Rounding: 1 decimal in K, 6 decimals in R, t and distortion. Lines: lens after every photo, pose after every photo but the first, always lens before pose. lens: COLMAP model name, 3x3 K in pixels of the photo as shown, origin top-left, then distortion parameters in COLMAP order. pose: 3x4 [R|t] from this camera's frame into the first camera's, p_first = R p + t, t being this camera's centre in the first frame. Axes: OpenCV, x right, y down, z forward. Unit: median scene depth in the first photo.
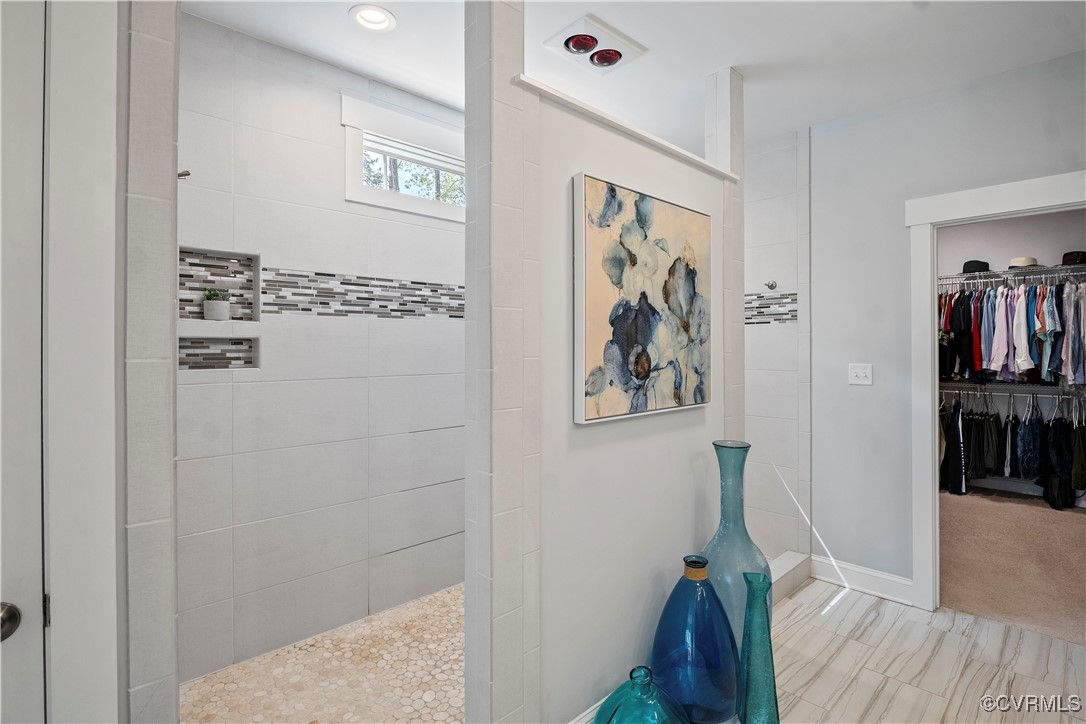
lens RADIAL K [[529.6, 0, 545.1], [0, 529.6, 356.1], [0, 0, 1]] dist [-0.011821, -0.002823]
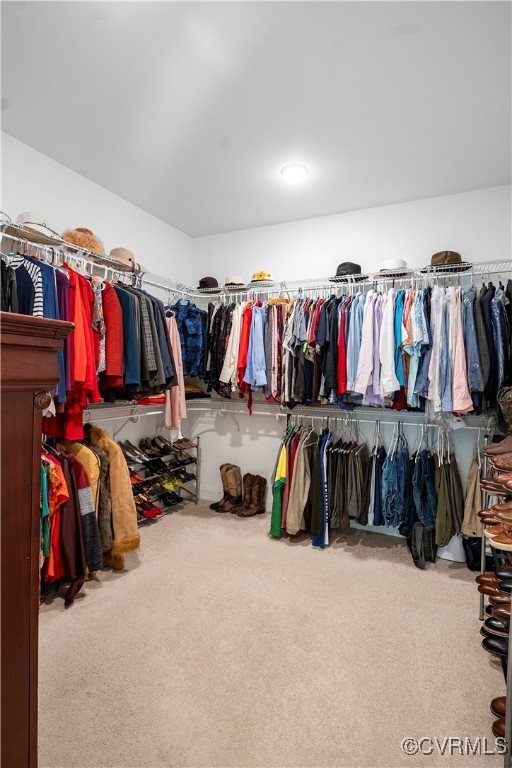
lens RADIAL K [[374.5, 0, 254.5], [0, 374.5, 384.3], [0, 0, 1]] dist [-0.011821, -0.002823]
pose [[0.936733, 0.011435, 0.349858, 0.518982], [-0.016125, 0.999815, 0.010496, 0.011026], [-0.349674, -0.015474, 0.936744, 0.535122]]
